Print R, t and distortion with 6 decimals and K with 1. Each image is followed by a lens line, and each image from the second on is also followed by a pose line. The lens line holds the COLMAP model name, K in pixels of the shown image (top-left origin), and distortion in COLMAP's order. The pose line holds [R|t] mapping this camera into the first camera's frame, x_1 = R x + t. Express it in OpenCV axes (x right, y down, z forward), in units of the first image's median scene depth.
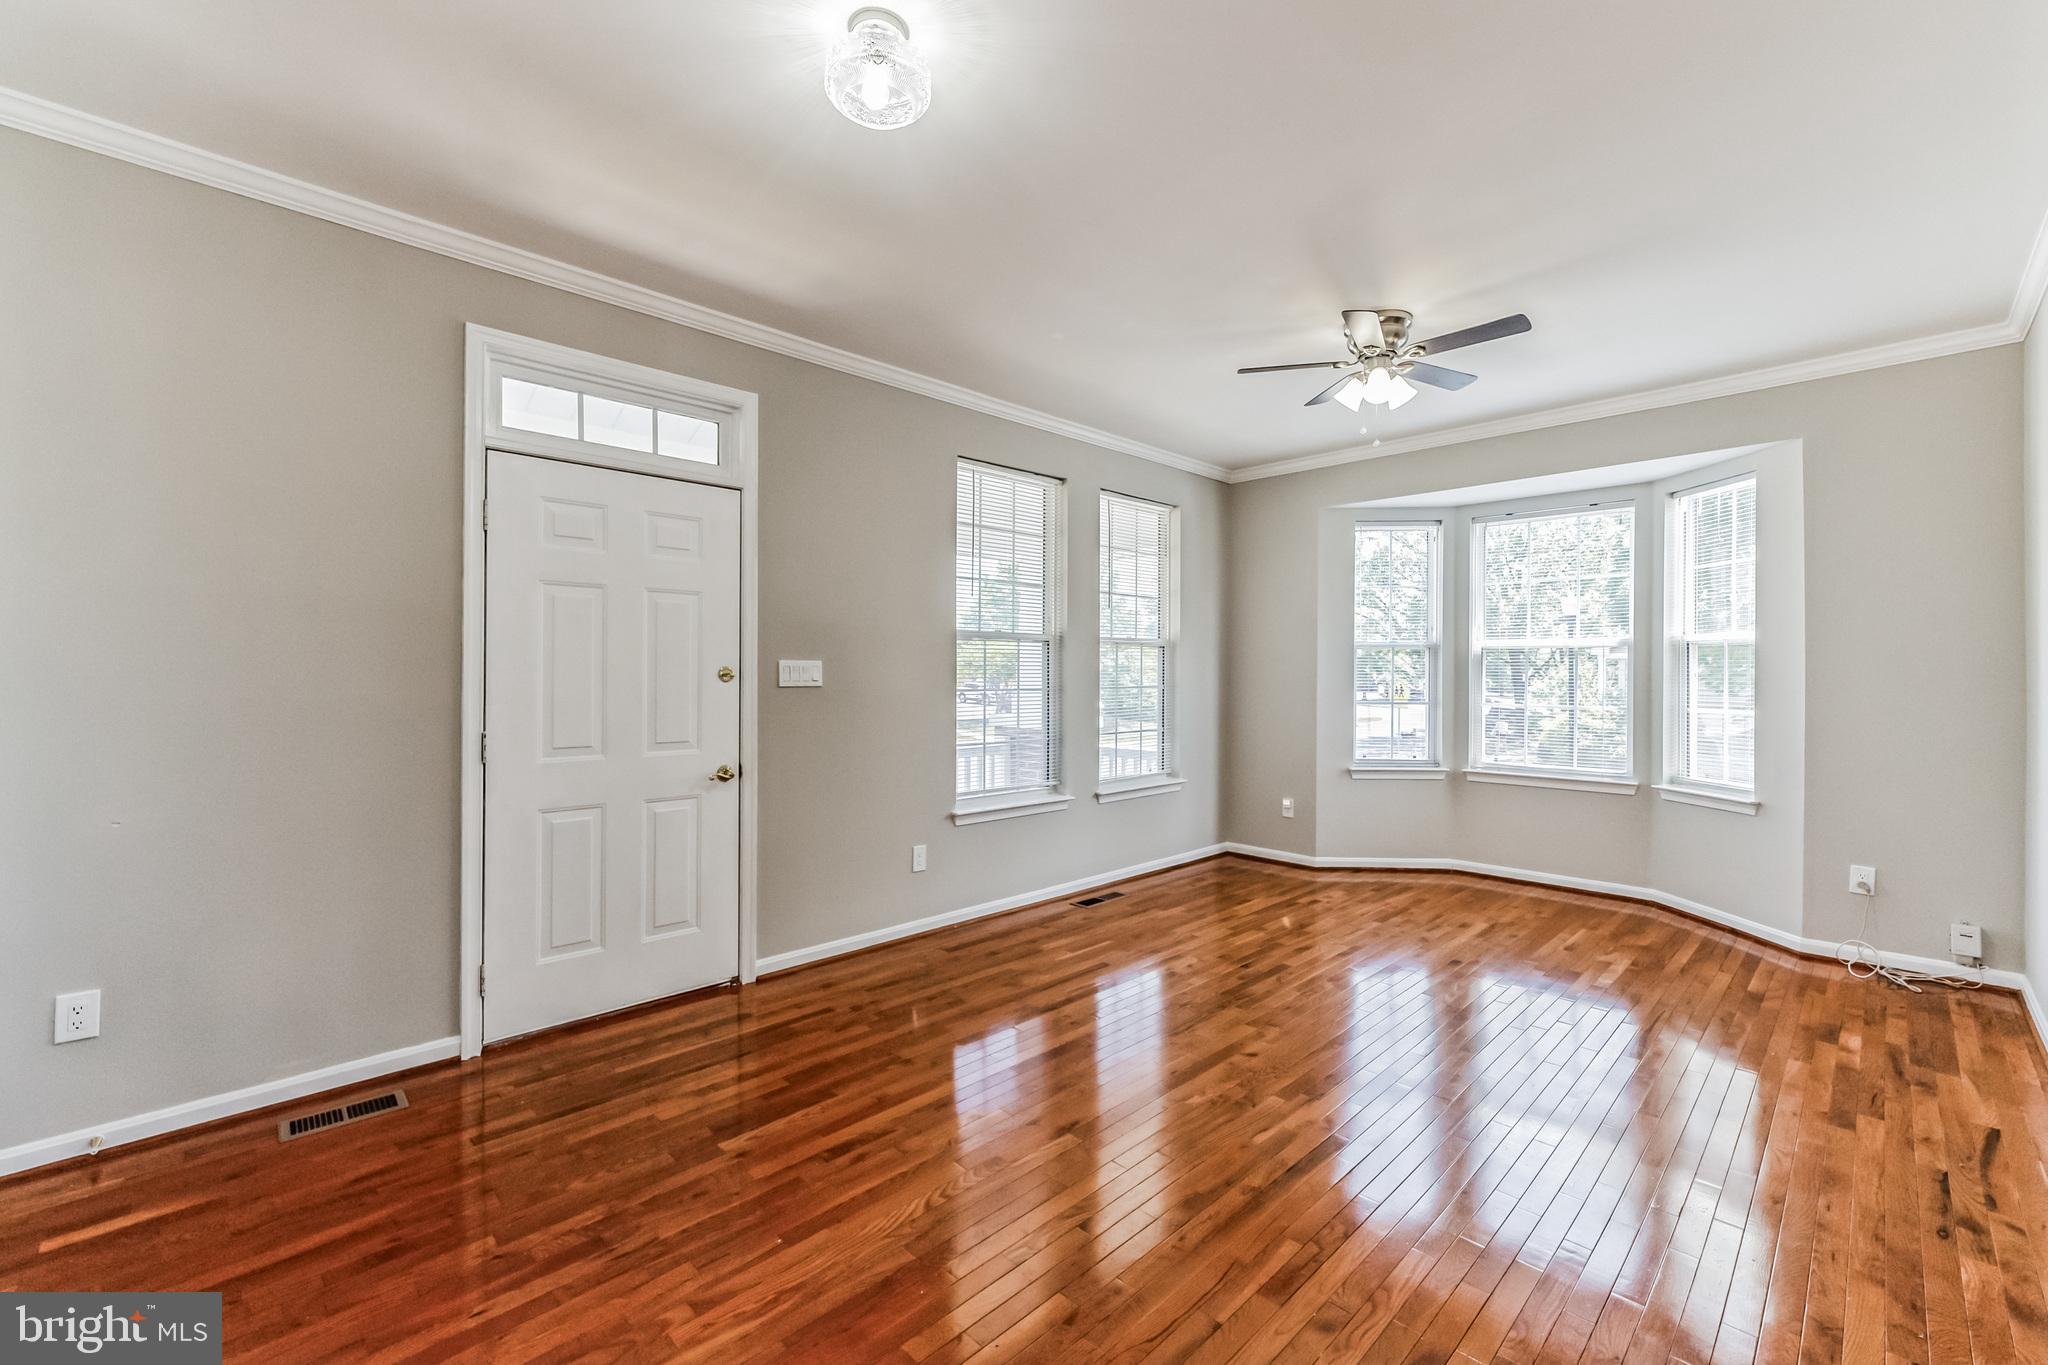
lens RADIAL K [[838.7, 0, 1021.6], [0, 838.7, 671.3], [0, 0, 1]] dist [0.000458, 0.000299]
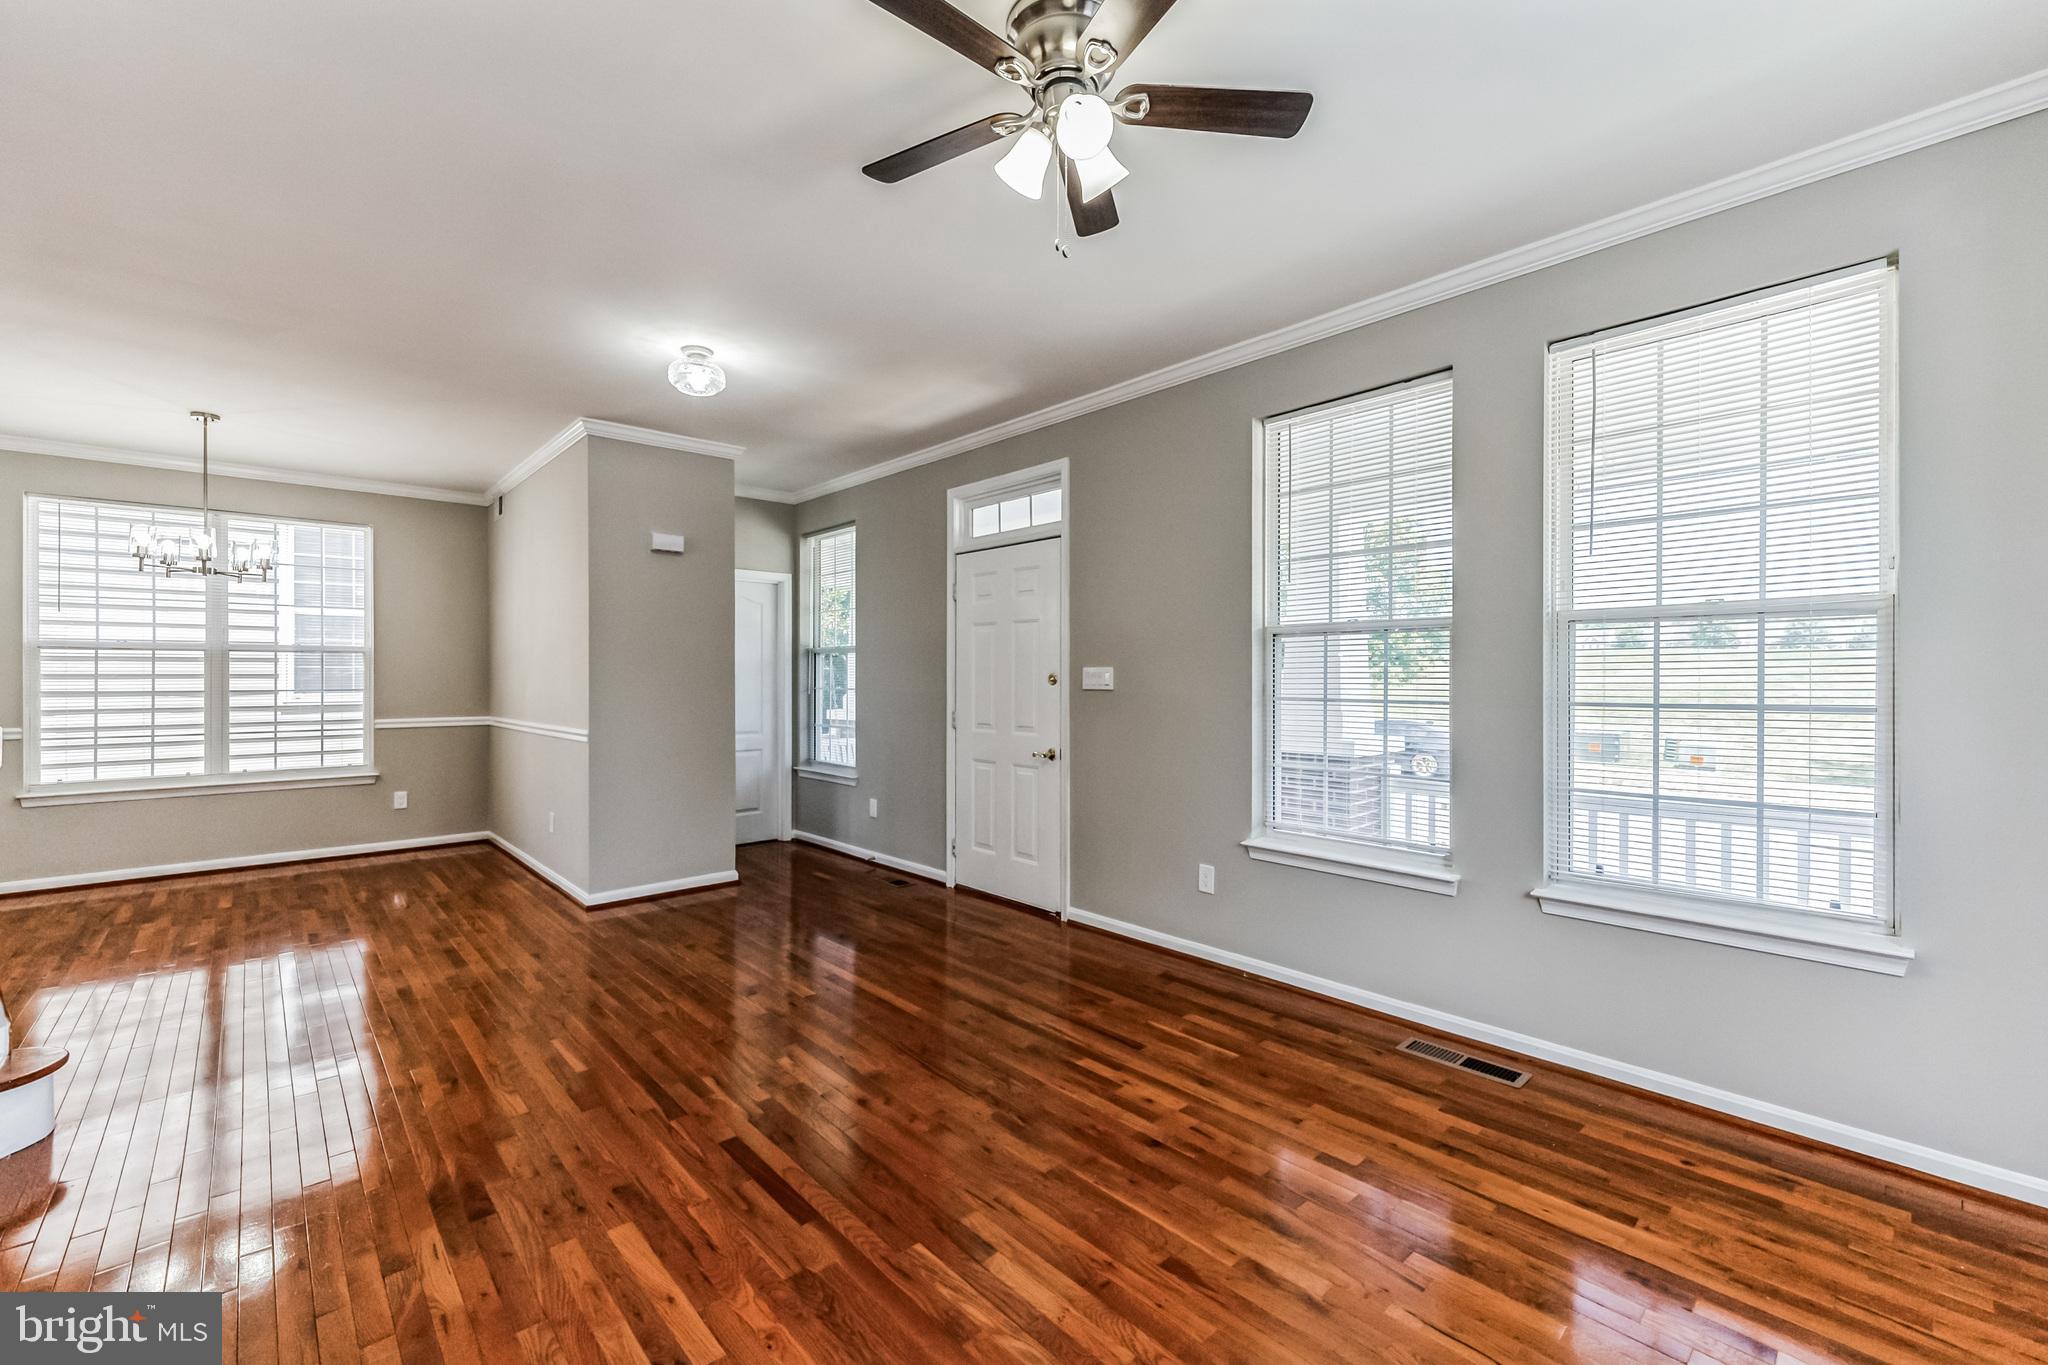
lens RADIAL K [[838.7, 0, 1021.6], [0, 838.7, 671.3], [0, 0, 1]] dist [0.000458, 0.000299]
pose [[-0.032480, -0.011964, -0.999401, 0.721297], [0.001950, 0.999926, -0.012033, 0.005605], [0.999470, -0.002340, -0.032454, 0.739689]]
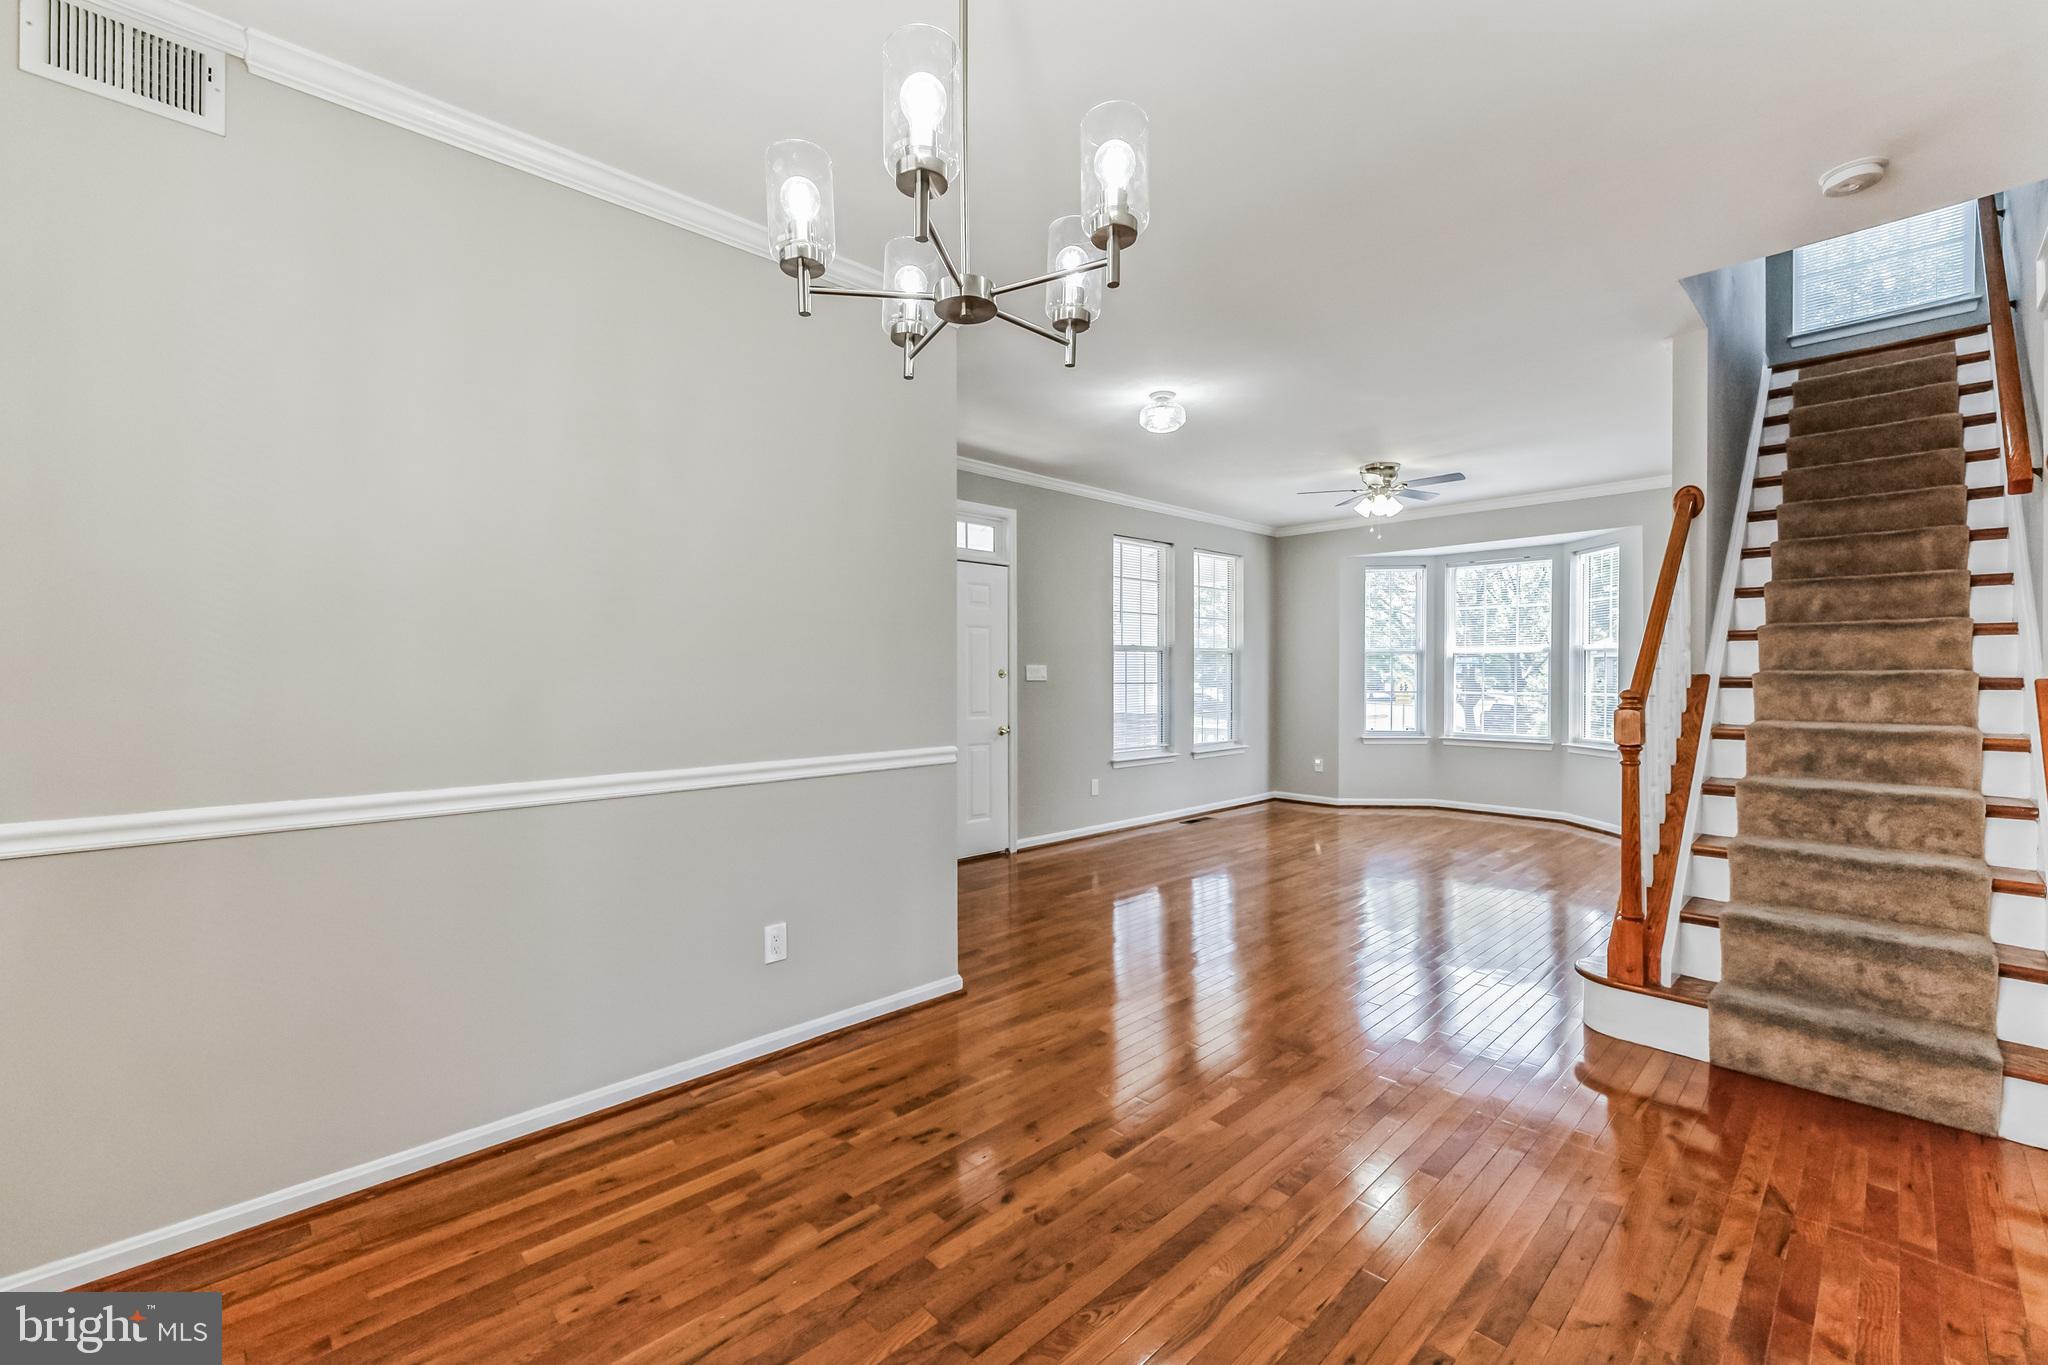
lens RADIAL K [[841.0, 0, 1019.3], [0, 841.0, 678.1], [0, 0, 1]] dist [0.000475, -0.000479]
pose [[0.999945, -0.004857, -0.009280, -0.223648], [0.004935, 0.999952, 0.008458, -0.001186], [0.009239, -0.008503, 0.999921, -0.547344]]
